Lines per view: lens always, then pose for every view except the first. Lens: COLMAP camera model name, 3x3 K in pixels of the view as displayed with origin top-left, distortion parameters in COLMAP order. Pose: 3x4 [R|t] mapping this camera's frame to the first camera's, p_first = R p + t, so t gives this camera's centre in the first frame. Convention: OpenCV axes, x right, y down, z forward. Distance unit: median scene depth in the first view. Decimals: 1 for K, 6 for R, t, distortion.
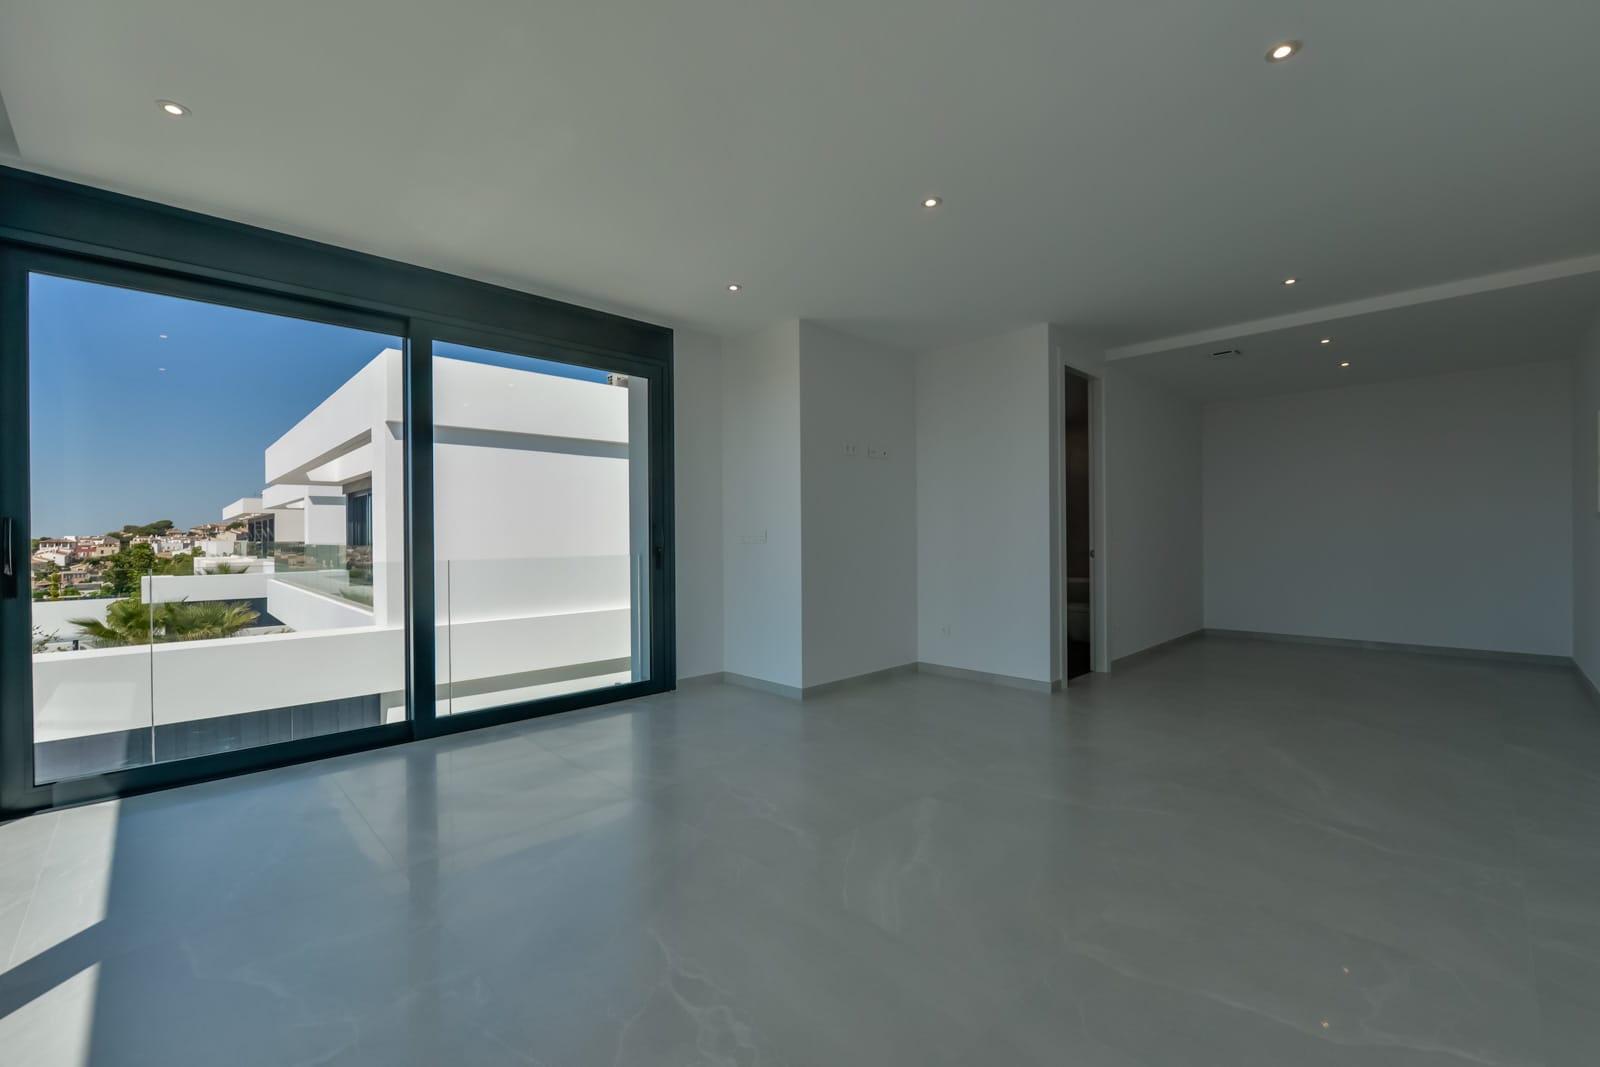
lens RADIAL K [[667.7, 0, 804.4], [0, 667.7, 536.1], [0, 0, 1]] dist [-0.007607, 0.000197]
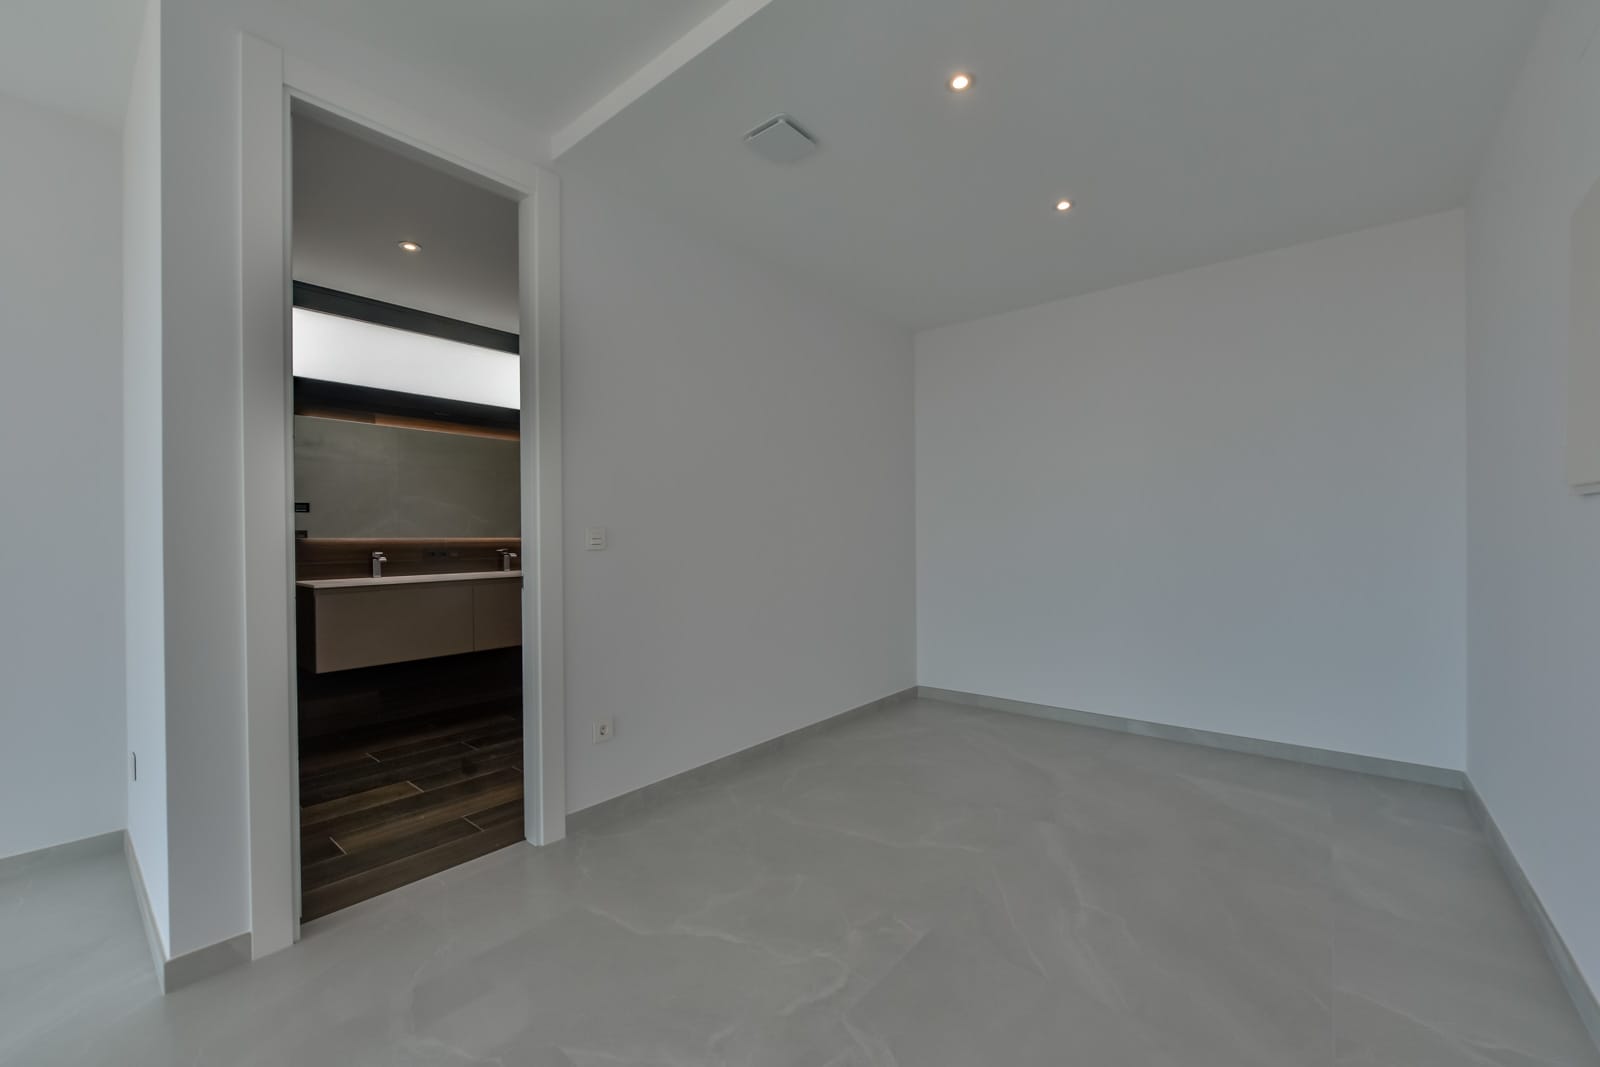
lens RADIAL K [[638.0, 0, 805.1], [0, 638.0, 536.4], [0, 0, 1]] dist [-0.009703, -0.000251]
pose [[0.994393, -0.000045, 0.105745, 0.608375], [0.000375, 0.999995, -0.003096, -0.002518], [-0.105744, 0.003118, 0.994388, 0.576708]]
